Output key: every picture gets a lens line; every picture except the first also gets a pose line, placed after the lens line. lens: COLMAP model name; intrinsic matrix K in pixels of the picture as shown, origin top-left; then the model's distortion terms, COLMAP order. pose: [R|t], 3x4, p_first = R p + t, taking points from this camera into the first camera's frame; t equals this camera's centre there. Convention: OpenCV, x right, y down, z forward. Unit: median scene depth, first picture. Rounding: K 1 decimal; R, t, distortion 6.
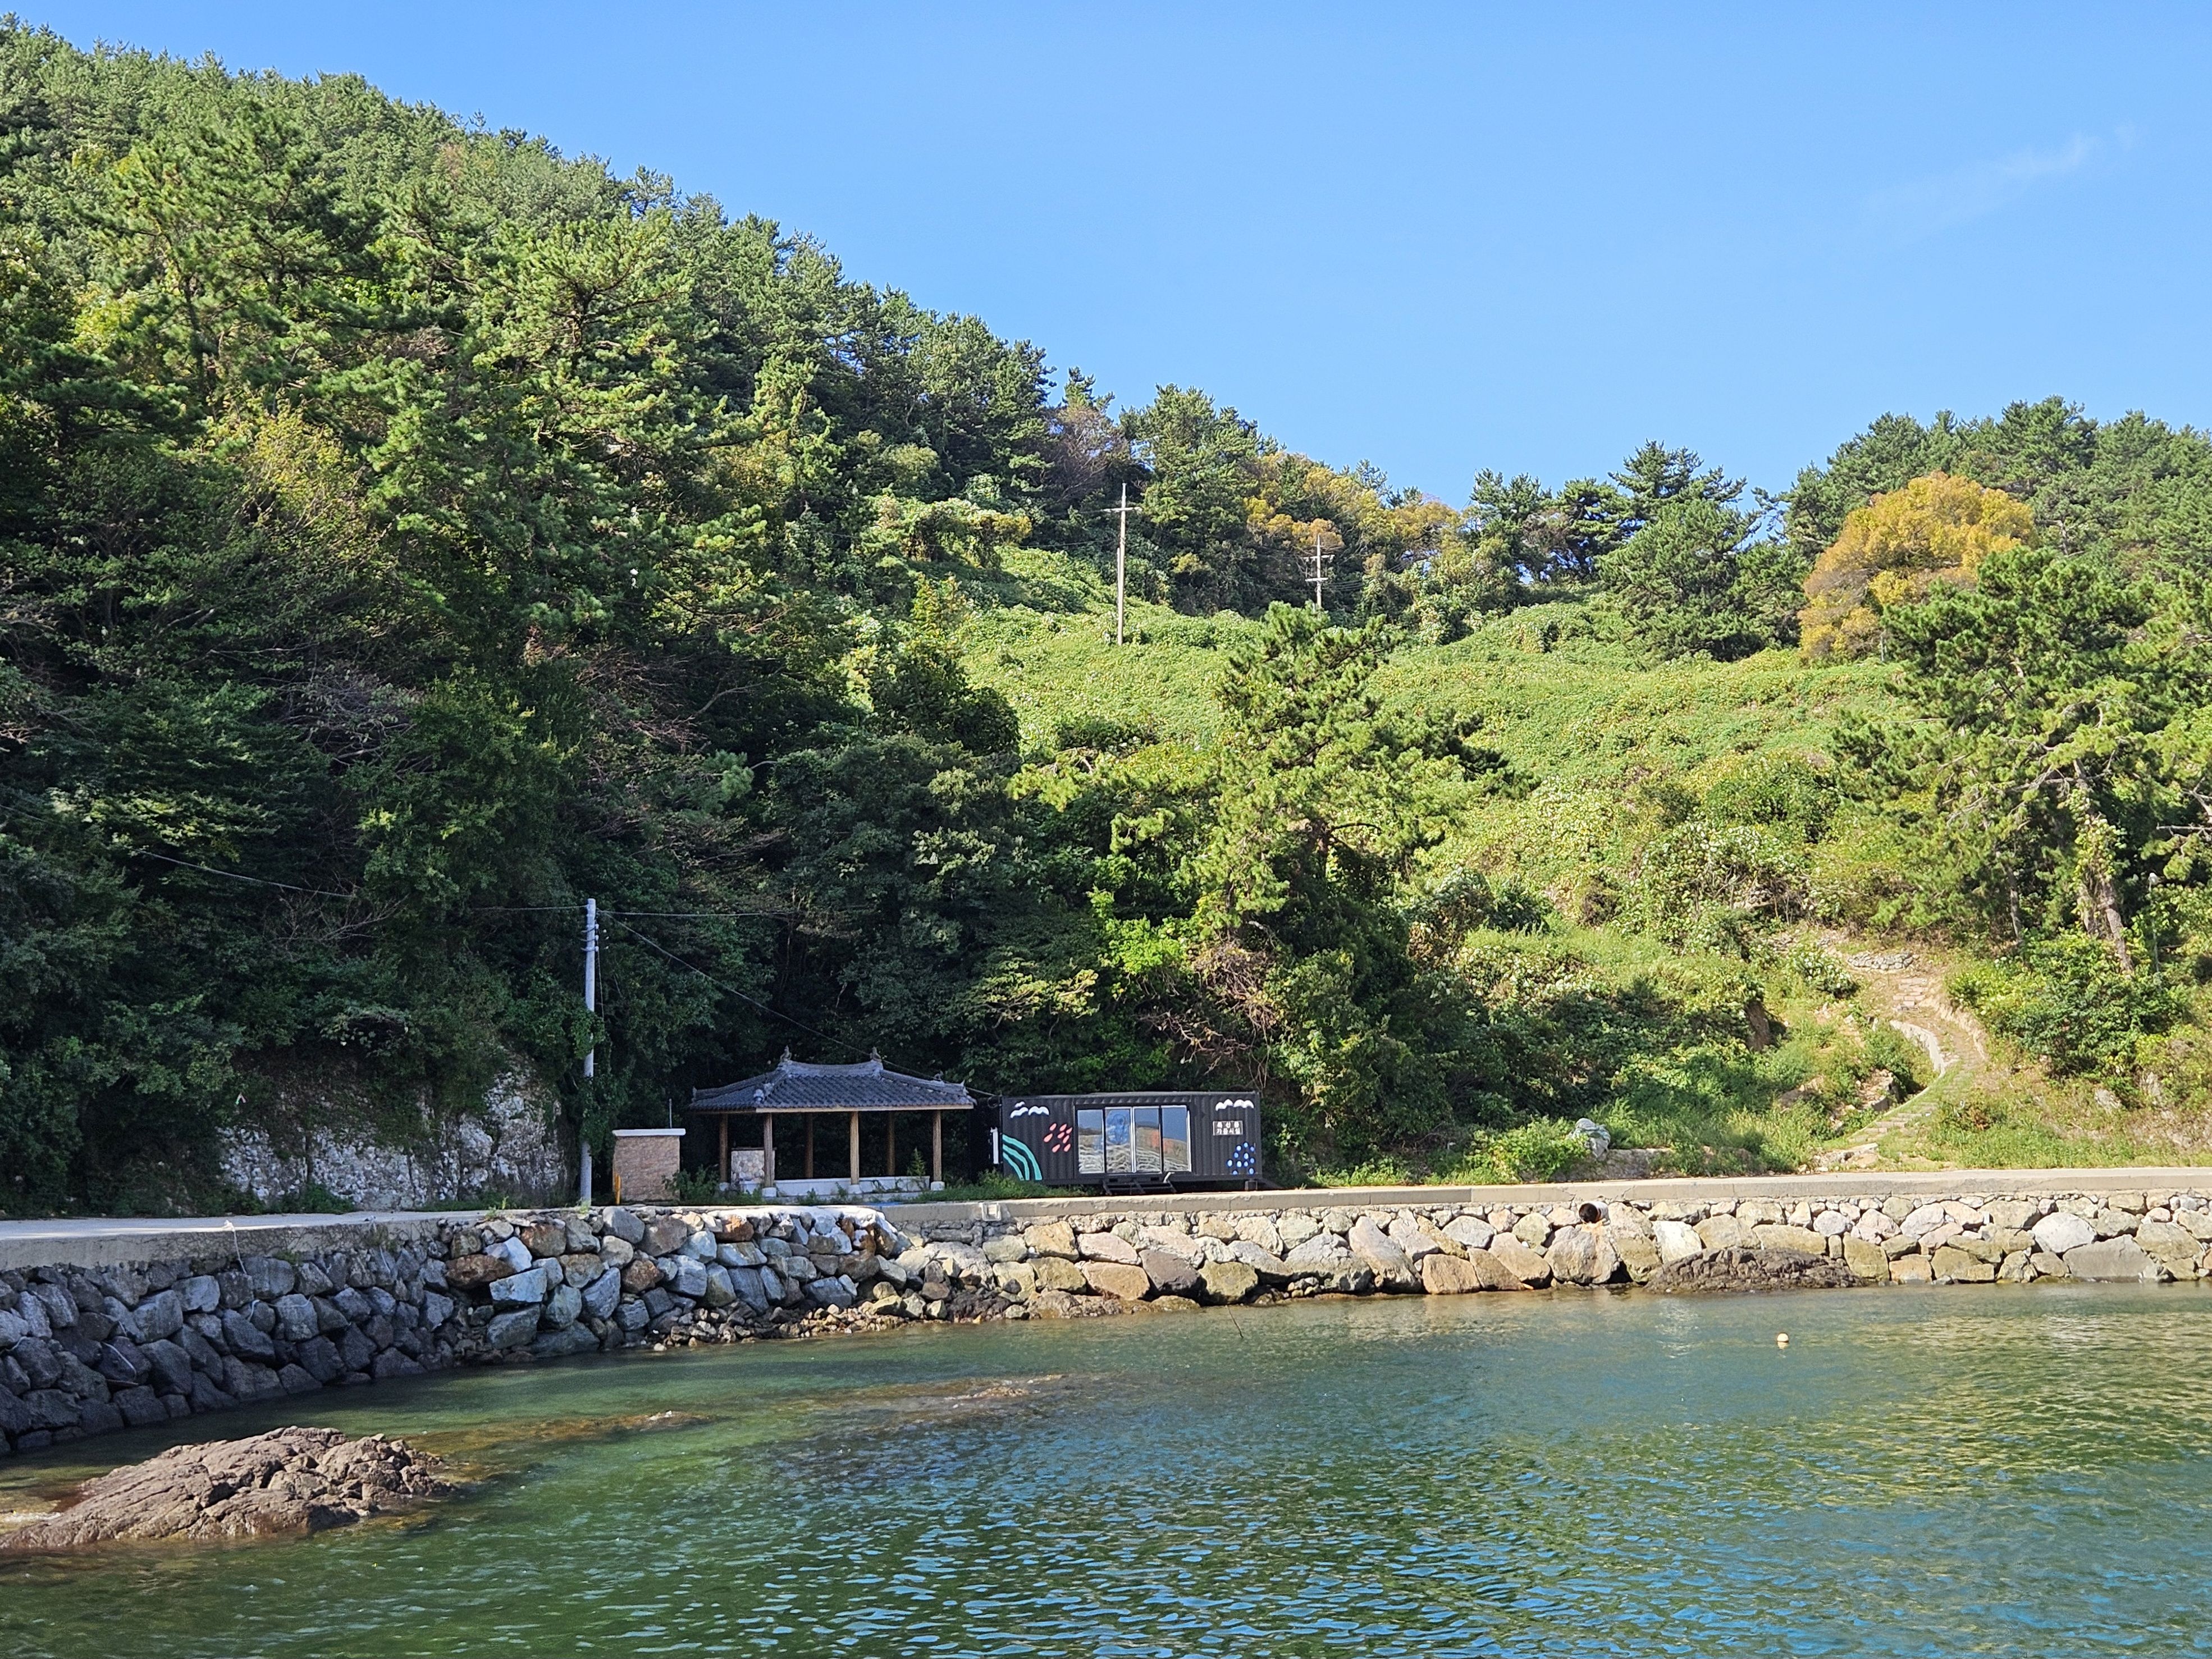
lens RADIAL K [[2624.7, 0, 1106.0], [0, 2624.7, 829.5], [0, 0, 1]] dist [0.152672, -0.539056]
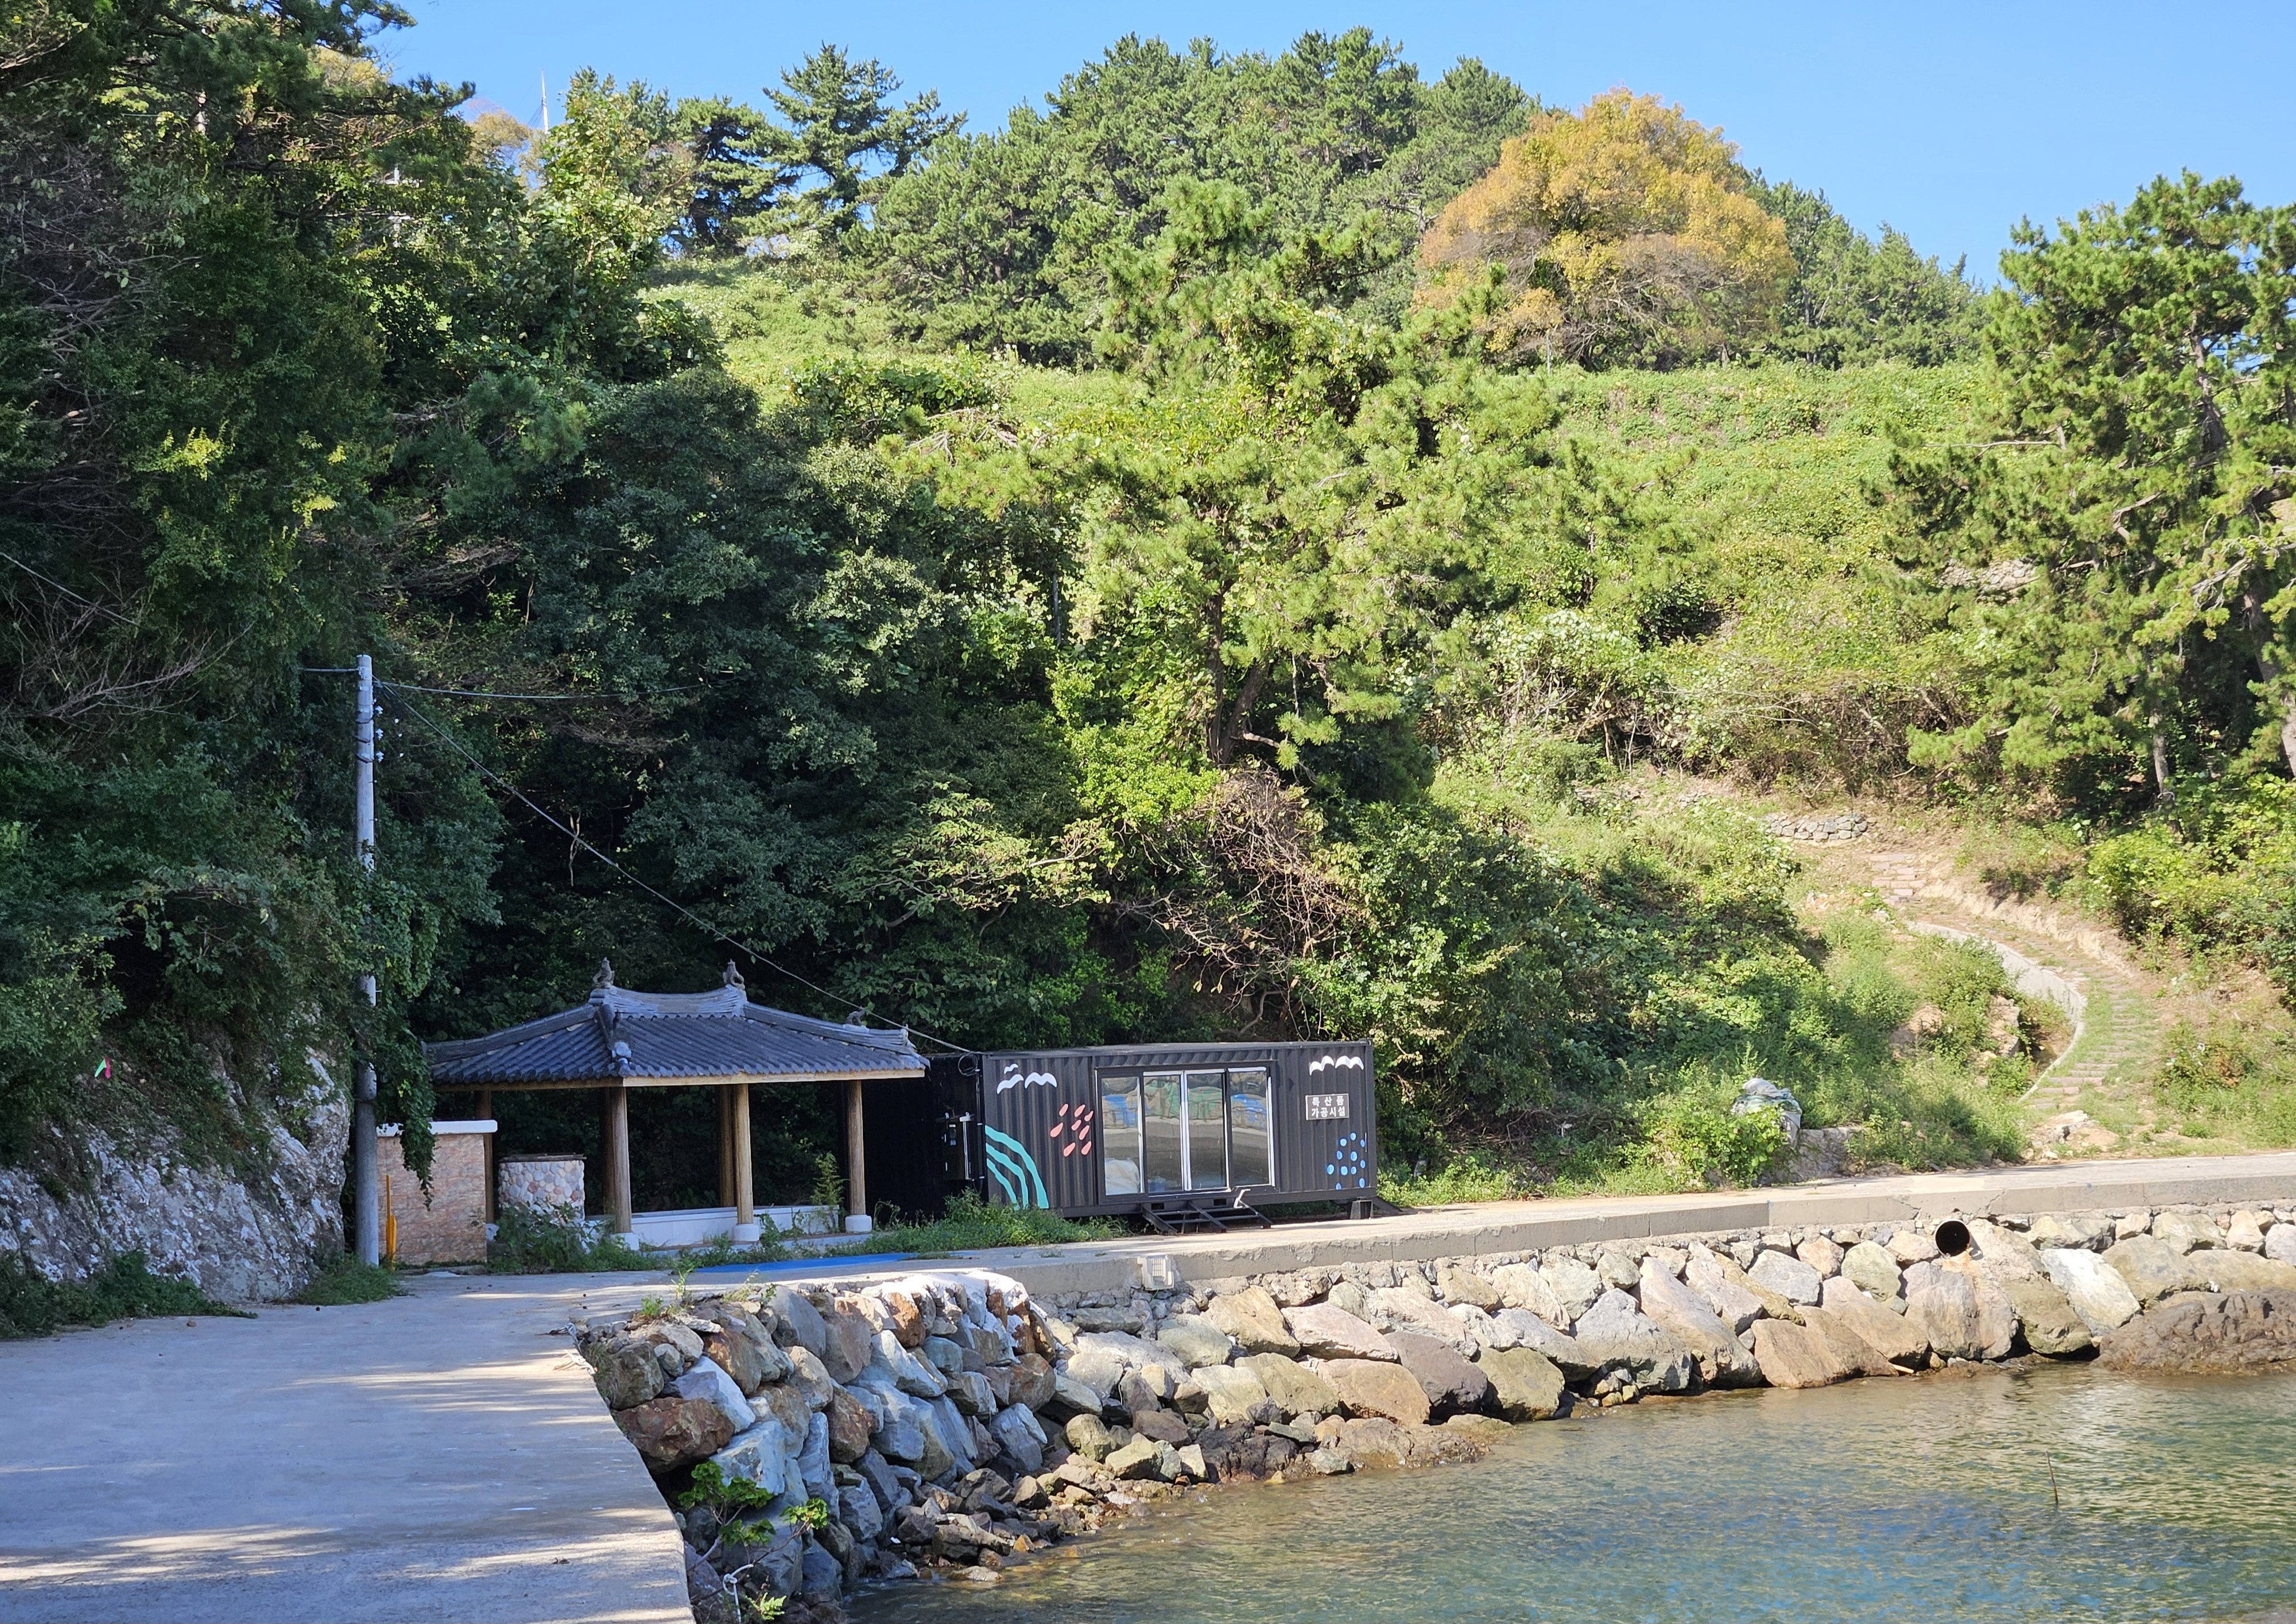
lens RADIAL K [[4022.4, 0, 1148.0], [0, 4022.4, 812.0], [0, 0, 1]] dist [-0.367655, 4.584698]
pose [[0.939944, 0.009171, 0.341204, -0.283210], [-0.022803, 0.999093, 0.035964, 0.023417], [-0.340565, -0.041585, 0.939301, 0.234157]]
